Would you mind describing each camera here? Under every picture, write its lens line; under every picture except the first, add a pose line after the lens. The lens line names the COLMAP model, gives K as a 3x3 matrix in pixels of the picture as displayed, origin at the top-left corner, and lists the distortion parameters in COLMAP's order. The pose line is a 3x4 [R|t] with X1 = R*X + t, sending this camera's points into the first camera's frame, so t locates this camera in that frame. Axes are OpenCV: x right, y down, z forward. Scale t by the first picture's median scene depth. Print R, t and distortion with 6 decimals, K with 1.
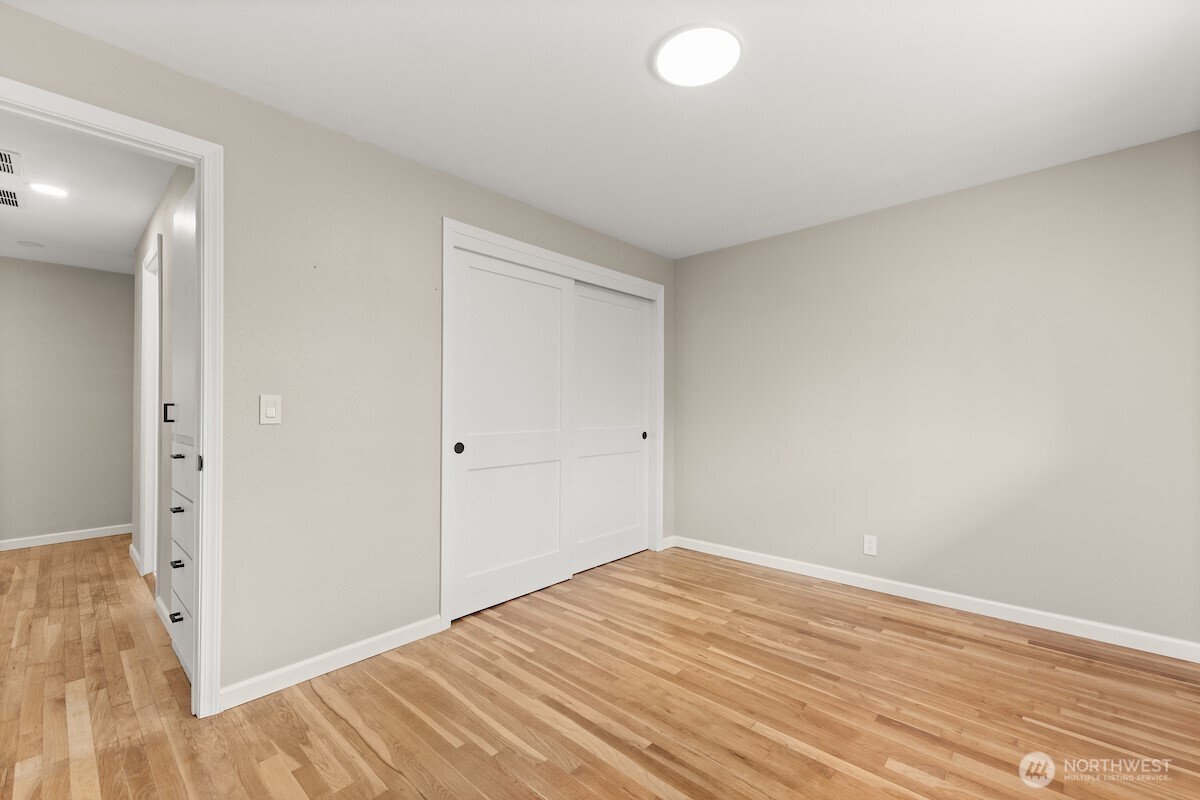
lens RADIAL K [[500.0, 0, 600.5], [0, 500.0, 397.3], [0, 0, 1]] dist [0.007751, -0.000558]
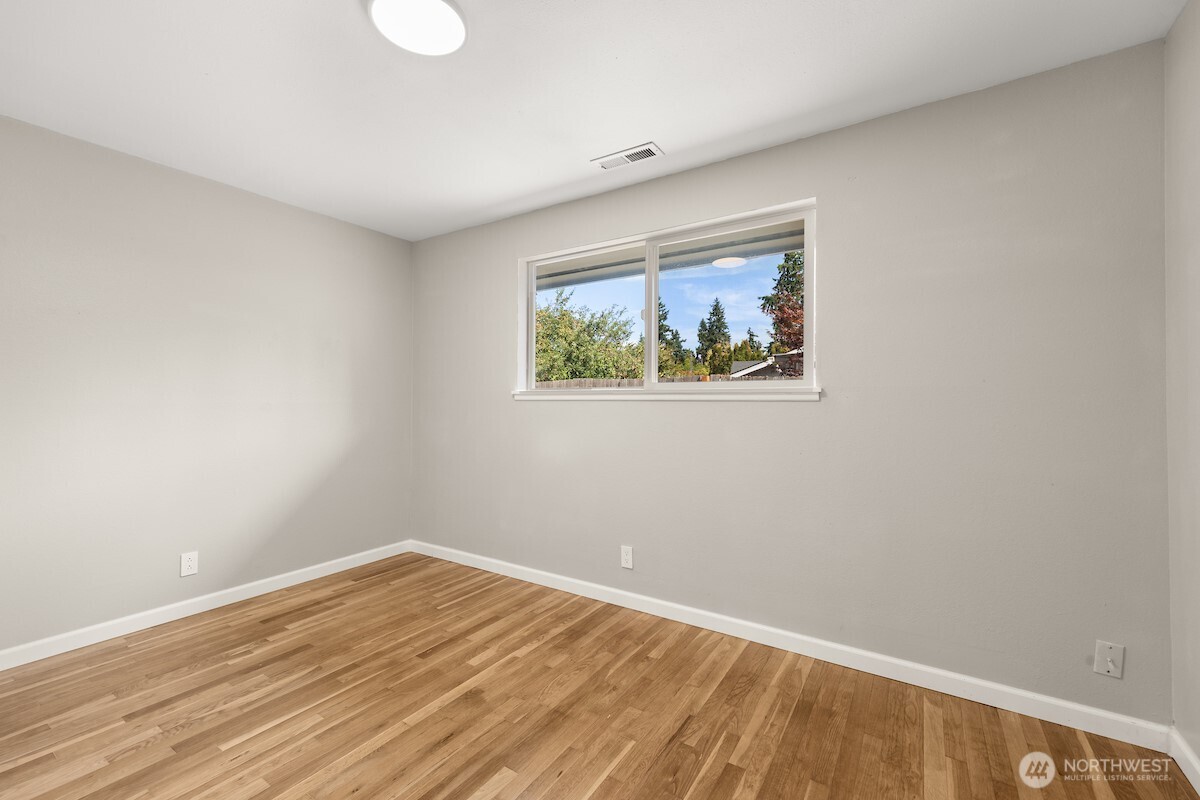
lens RADIAL K [[500.0, 0, 600.5], [0, 500.0, 397.3], [0, 0, 1]] dist [0.007751, -0.000558]
pose [[-0.164885, 0.008439, 0.986277, -0.593255], [-0.020164, 0.999726, -0.011925, 0.011510], [-0.986107, -0.021853, -0.164670, 0.641473]]
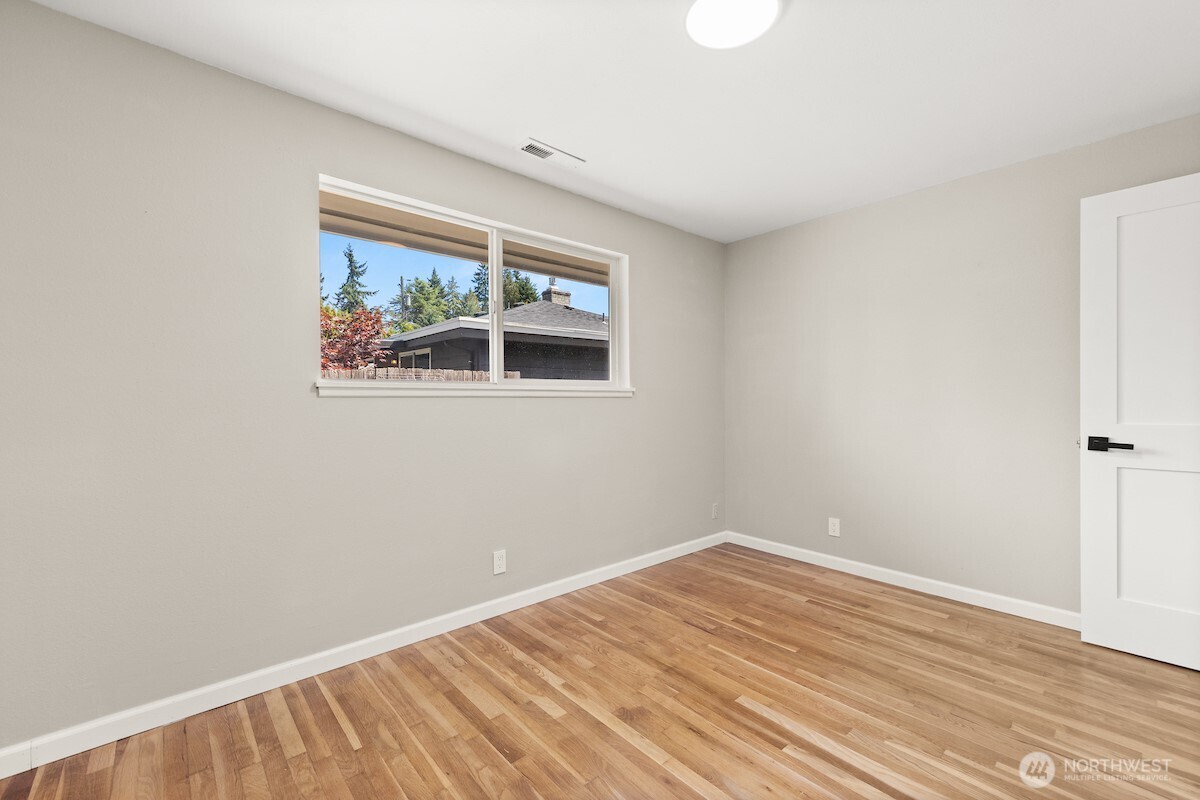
lens RADIAL K [[500.0, 0, 600.5], [0, 500.0, 397.3], [0, 0, 1]] dist [0.007751, -0.000558]
pose [[-0.994664, 0.003973, 0.103090, 0.262303], [0.001779, 0.999770, -0.021373, 0.029367], [-0.103152, -0.021076, -0.994442, 1.521129]]
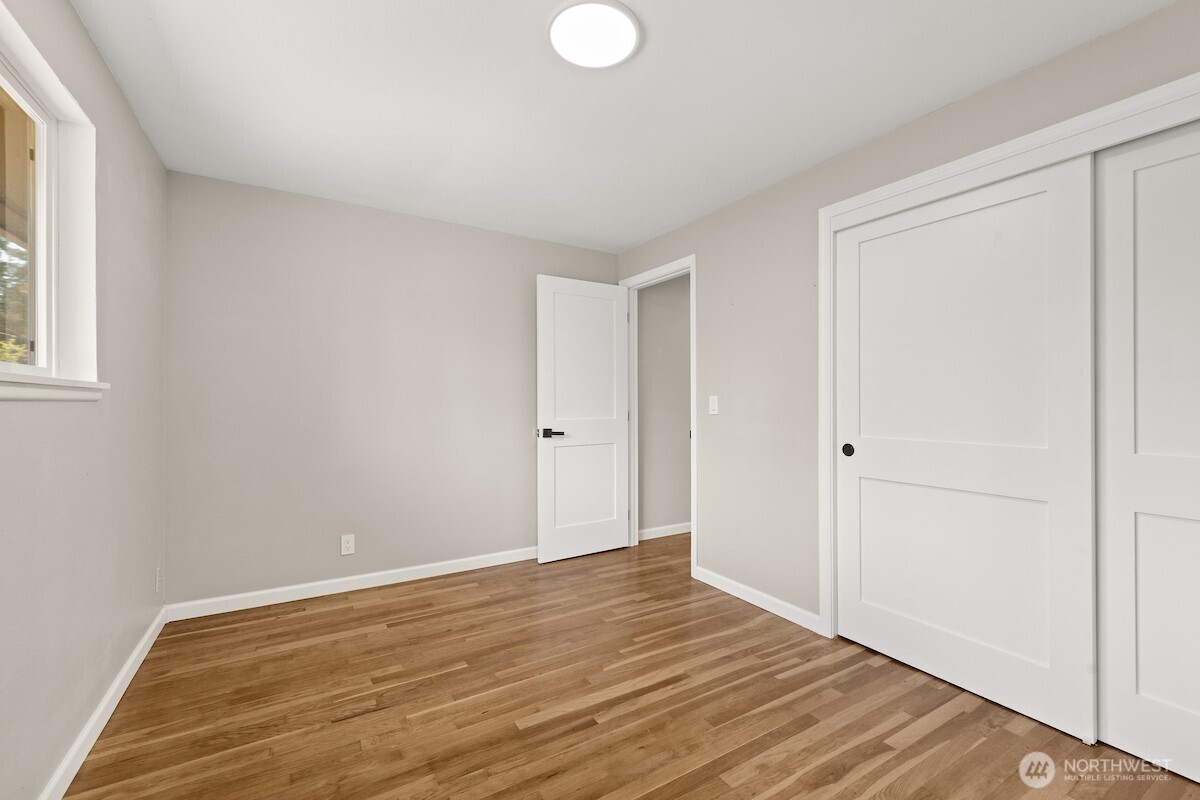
lens RADIAL K [[500.0, 0, 600.5], [0, 500.0, 397.3], [0, 0, 1]] dist [0.007751, -0.000558]
pose [[-0.277420, -0.009175, -0.960705, 0.852496], [0.015044, 0.999790, -0.013892, 0.014141], [0.960631, -0.018307, -0.277224, 0.995937]]
